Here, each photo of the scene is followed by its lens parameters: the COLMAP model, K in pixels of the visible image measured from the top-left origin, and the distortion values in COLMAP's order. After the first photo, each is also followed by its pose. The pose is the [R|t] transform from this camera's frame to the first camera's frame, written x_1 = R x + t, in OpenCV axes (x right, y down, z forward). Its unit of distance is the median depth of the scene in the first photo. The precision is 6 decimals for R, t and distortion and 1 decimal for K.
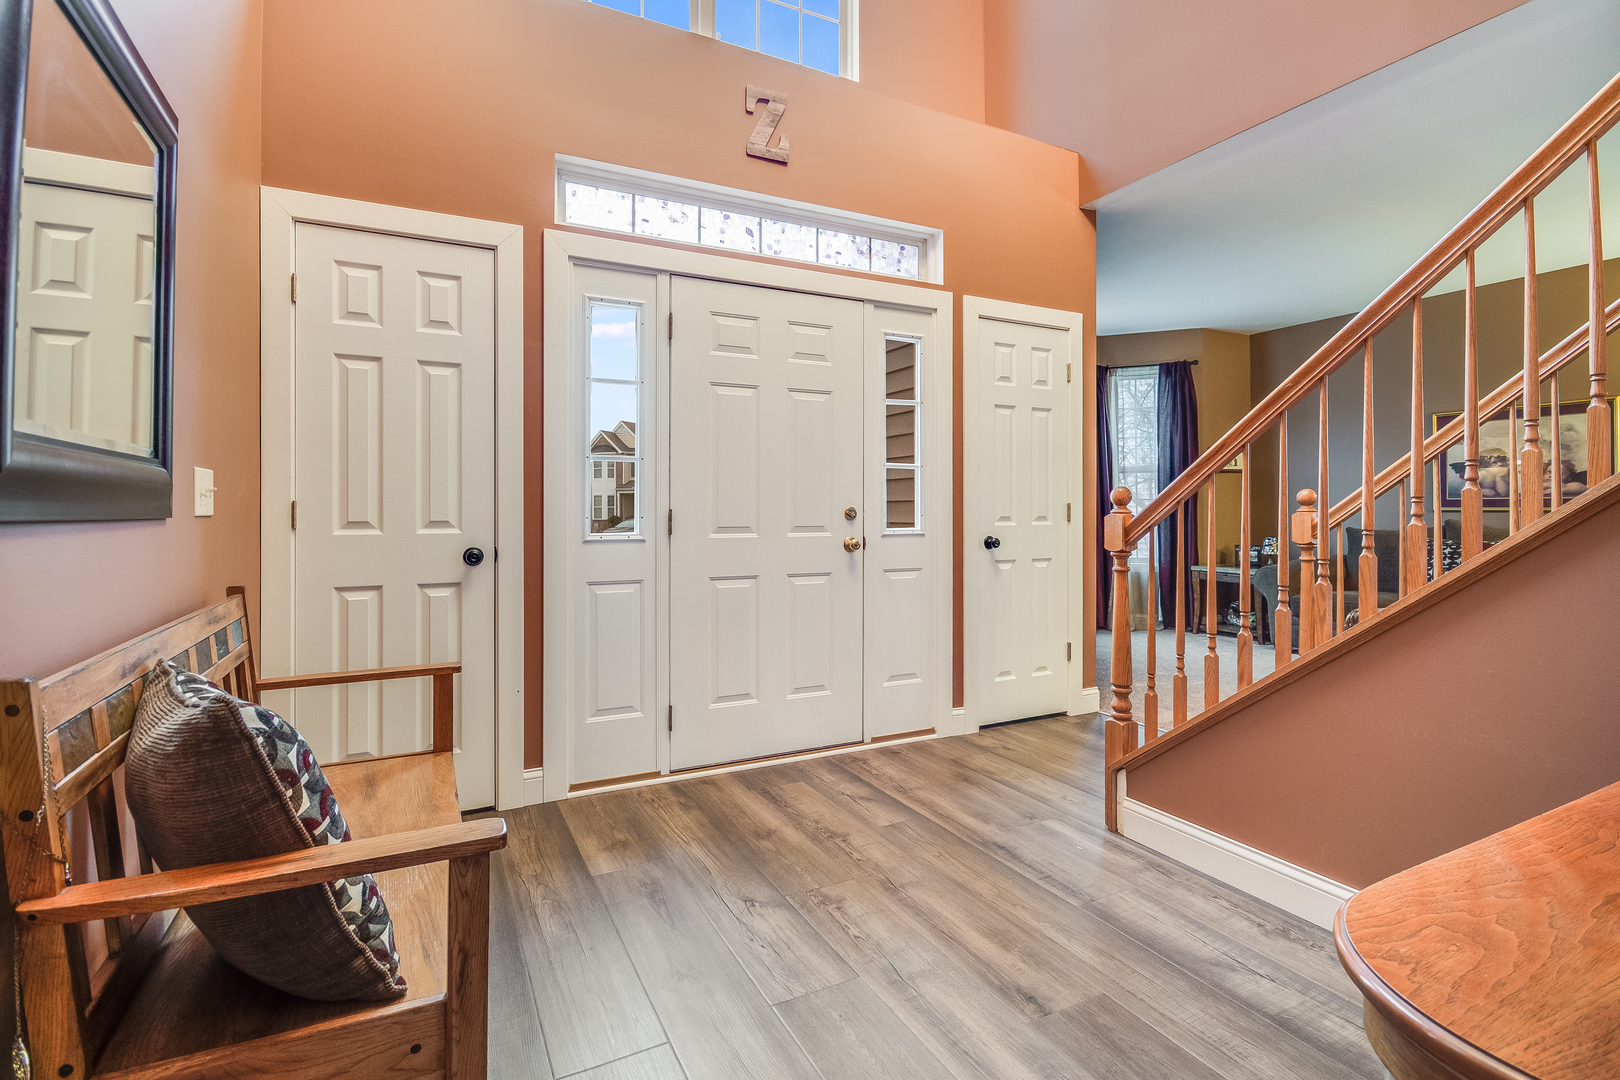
lens RADIAL K [[764.4, 0, 832.3], [0, 764.4, 513.0], [0, 0, 1]] dist [-0.000981, -0.004668]
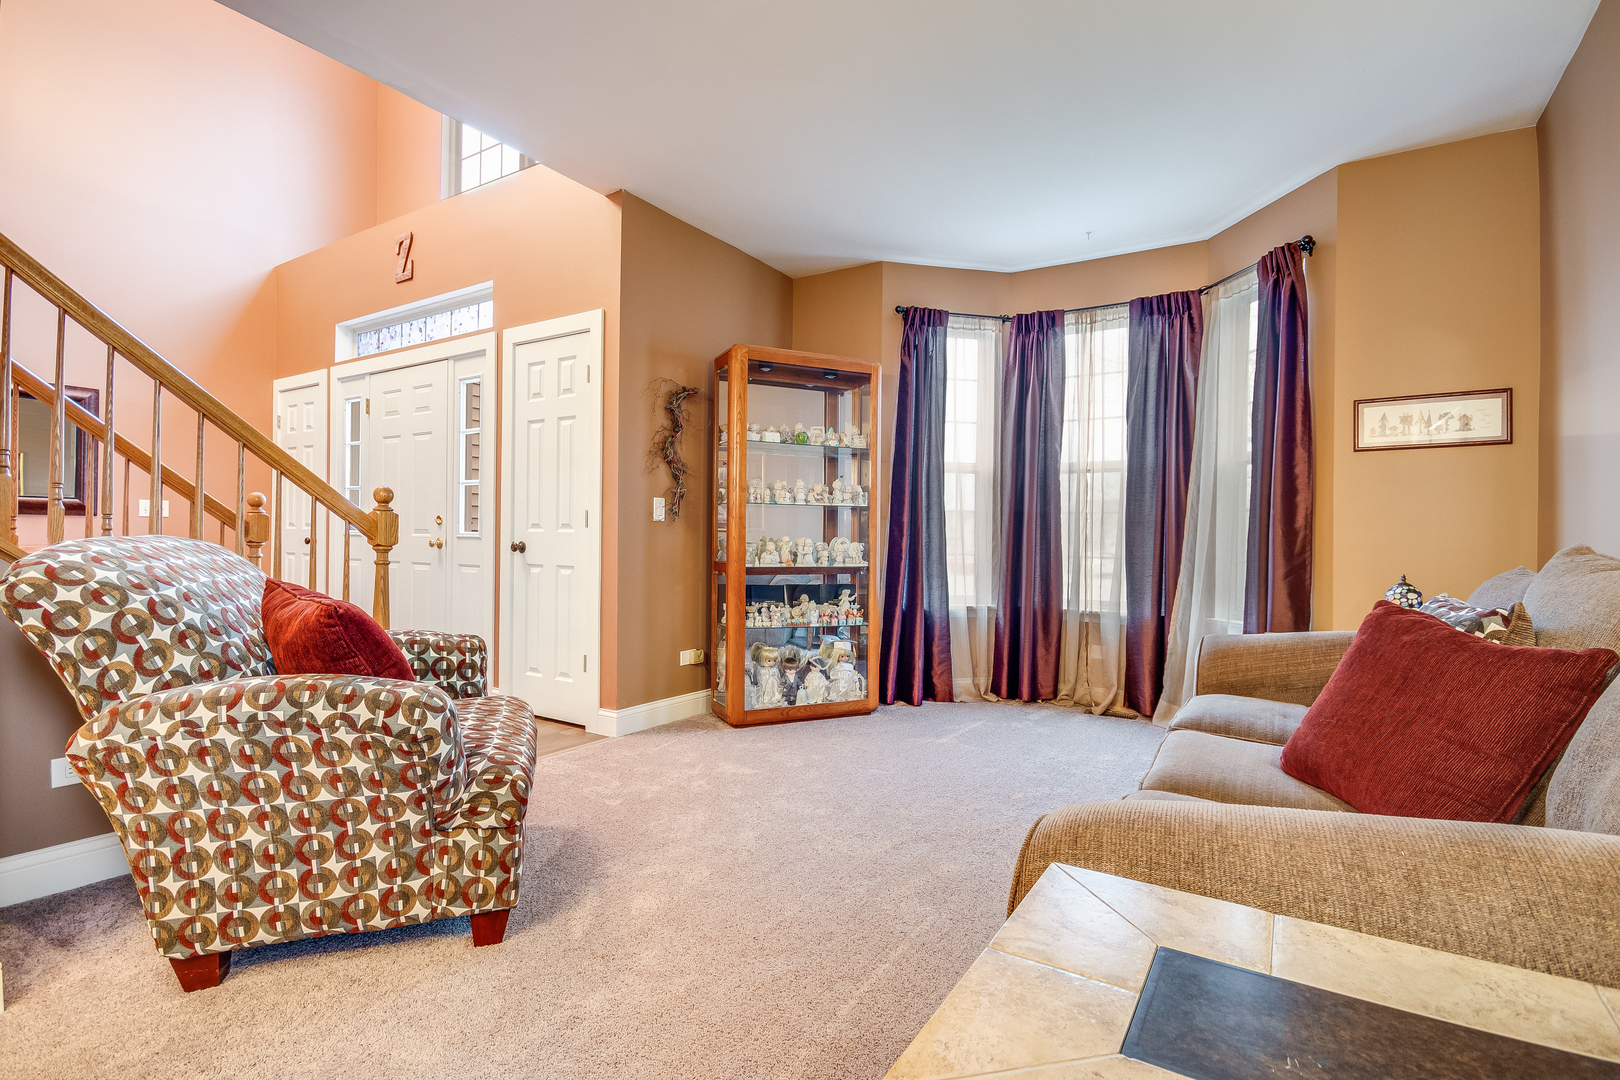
lens RADIAL K [[764.4, 0, 812.0], [0, 764.4, 531.3], [0, 0, 1]] dist [-0.000981, -0.004668]
pose [[0.500987, 0.004067, -0.865445, 1.410148], [-0.010949, 0.999939, -0.001639, 0.013521], [0.865385, 0.010297, 0.501001, 0.836530]]
